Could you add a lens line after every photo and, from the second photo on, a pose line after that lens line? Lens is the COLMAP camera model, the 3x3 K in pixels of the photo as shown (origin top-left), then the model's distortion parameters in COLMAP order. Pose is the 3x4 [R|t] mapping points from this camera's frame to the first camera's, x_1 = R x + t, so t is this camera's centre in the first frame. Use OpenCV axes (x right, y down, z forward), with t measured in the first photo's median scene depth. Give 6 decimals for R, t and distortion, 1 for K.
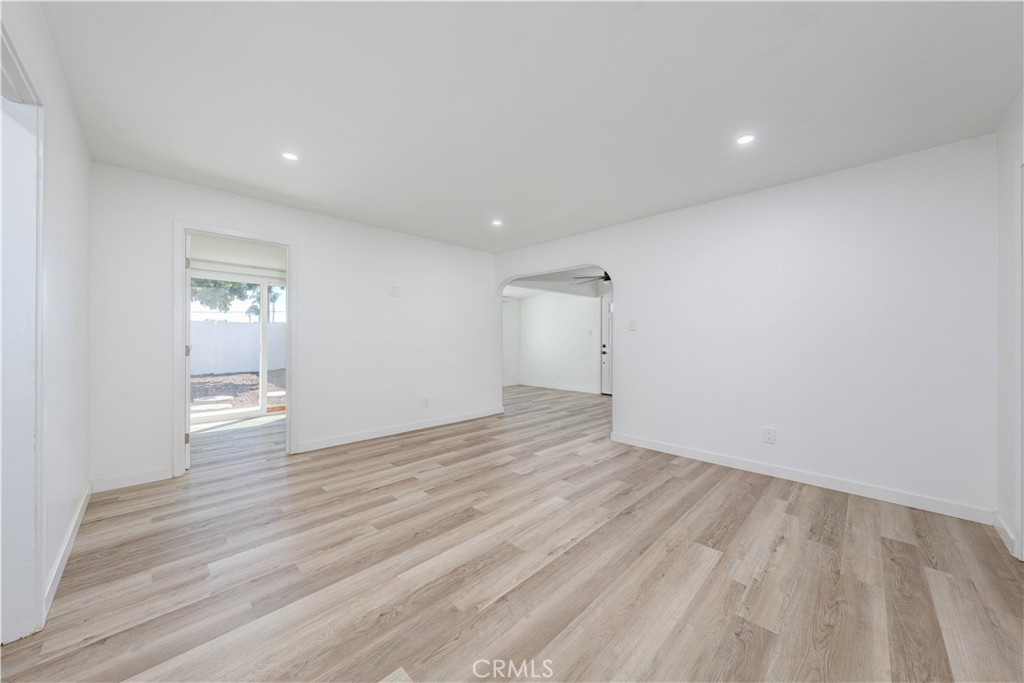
lens RADIAL K [[356.4, 0, 510.3], [0, 356.4, 341.1], [0, 0, 1]] dist [0.002041, 0.000031]
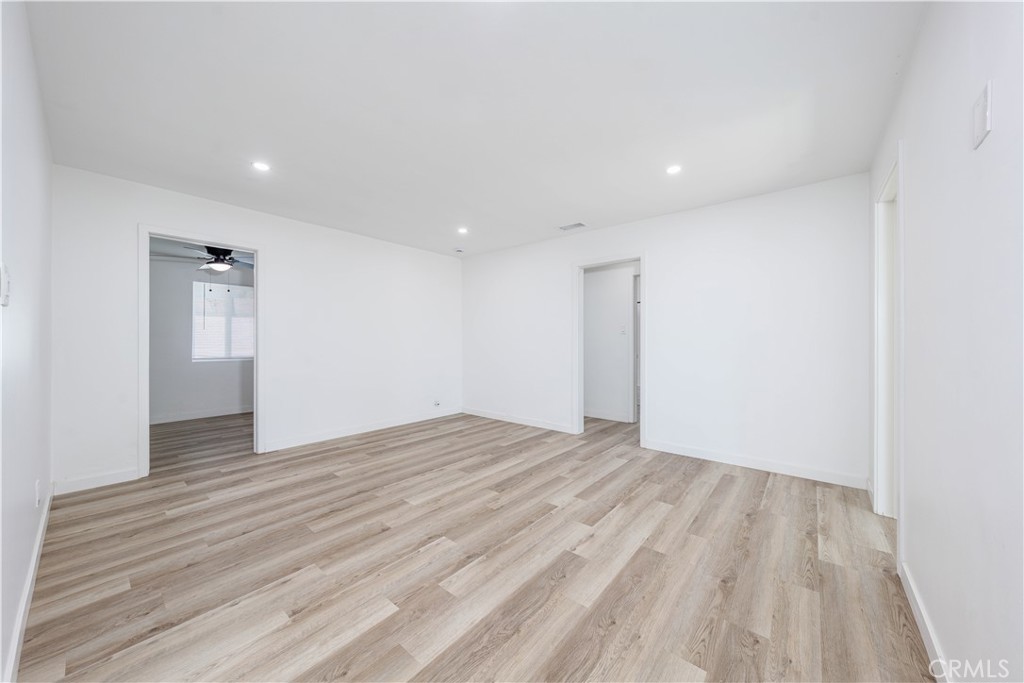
lens RADIAL K [[356.4, 0, 510.4], [0, 356.4, 340.0], [0, 0, 1]] dist [0.002041, 0.000031]
pose [[-0.996277, -0.005150, -0.086053, -0.042956], [-0.005305, 0.999985, 0.001573, -0.007327], [0.086044, 0.002024, -0.996289, 2.000717]]
